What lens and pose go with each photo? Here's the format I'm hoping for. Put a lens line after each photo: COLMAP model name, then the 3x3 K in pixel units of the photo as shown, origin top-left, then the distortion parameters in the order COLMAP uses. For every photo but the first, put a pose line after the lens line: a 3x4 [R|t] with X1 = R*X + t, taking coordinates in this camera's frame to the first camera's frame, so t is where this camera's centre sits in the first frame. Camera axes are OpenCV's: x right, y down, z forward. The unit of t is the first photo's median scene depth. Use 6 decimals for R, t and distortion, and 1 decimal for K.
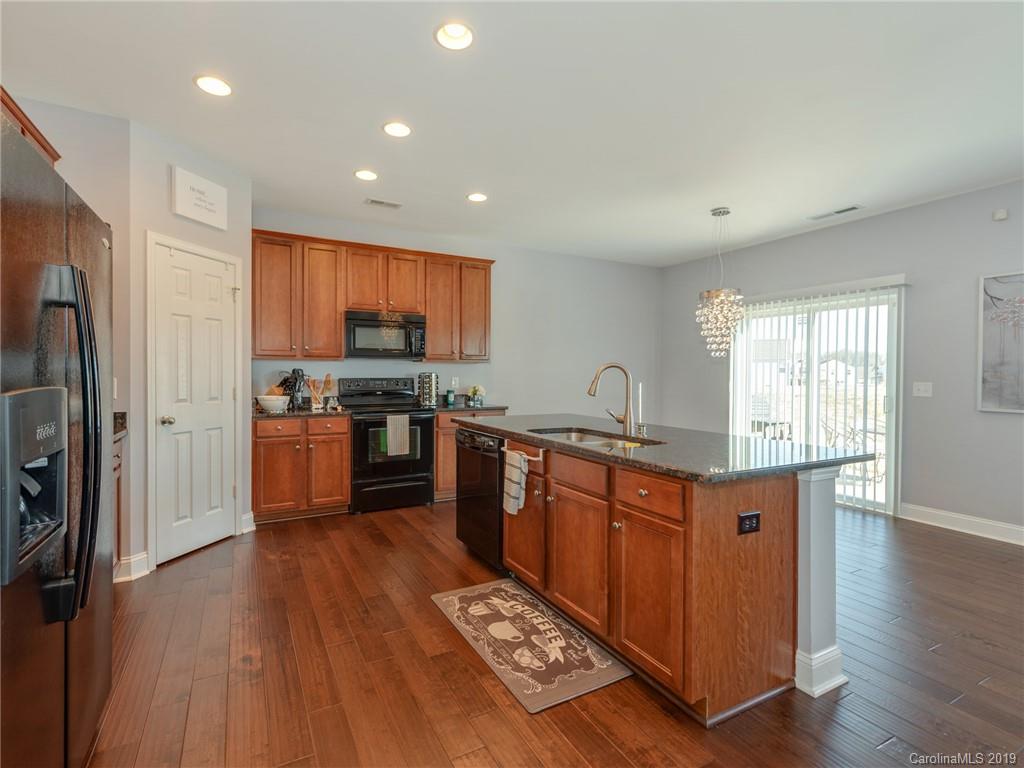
lens RADIAL K [[450.6, 0, 453.8], [0, 450.6, 378.8], [0, 0, 1]] dist [-0.004234, -0.000743]
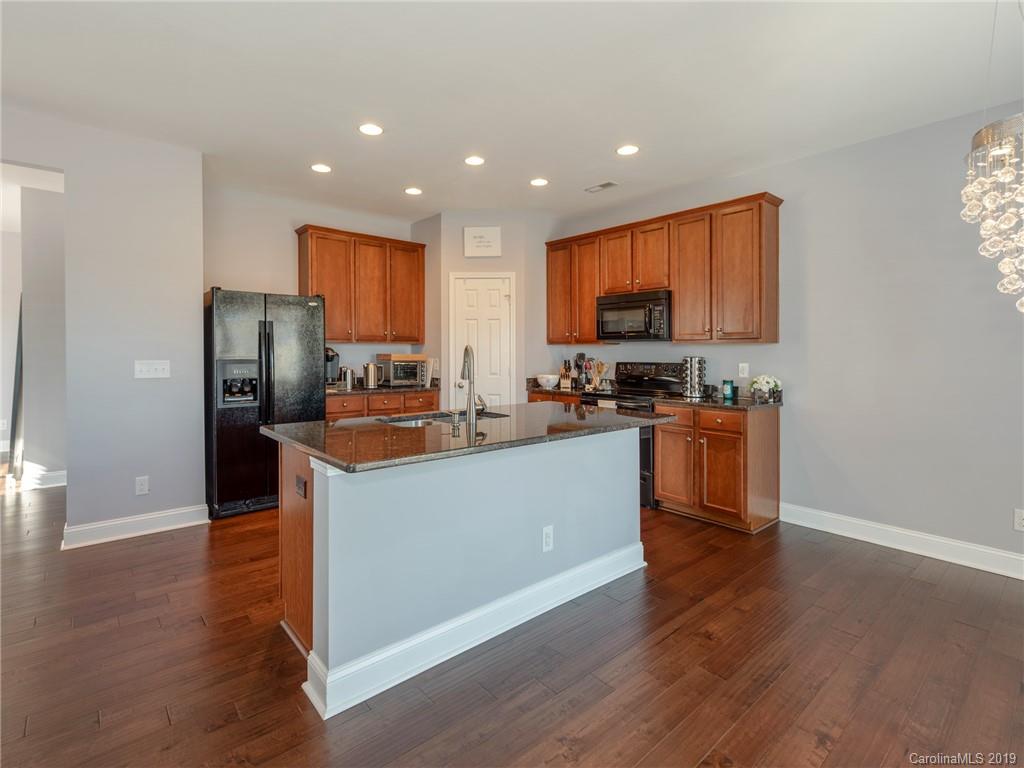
lens RADIAL K [[542.2, 0, 509.7], [0, 542.2, 359.6], [0, 0, 1]] dist [0.001804, -0.000016]
pose [[0.223533, 0.009629, -0.974649, 0.964768], [-0.014781, 0.999870, 0.006488, -0.011582], [0.974584, 0.012956, 0.223646, 0.535392]]
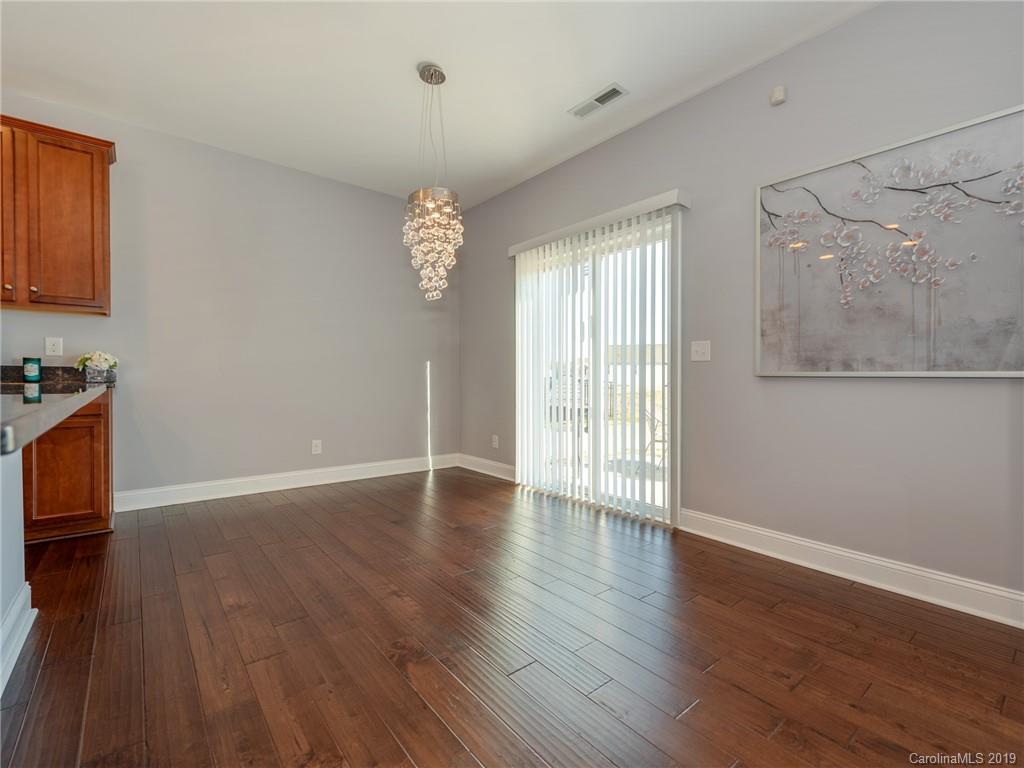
lens RADIAL K [[434.6, 0, 512.0], [0, 434.6, 384.0], [0, 0, 1]] dist [0.001553, 0.000179]
pose [[0.972625, -0.002250, 0.232370, 0.566773], [0.003445, 0.999983, -0.004737, 0.076943], [-0.232355, 0.005408, 0.972616, 0.374339]]
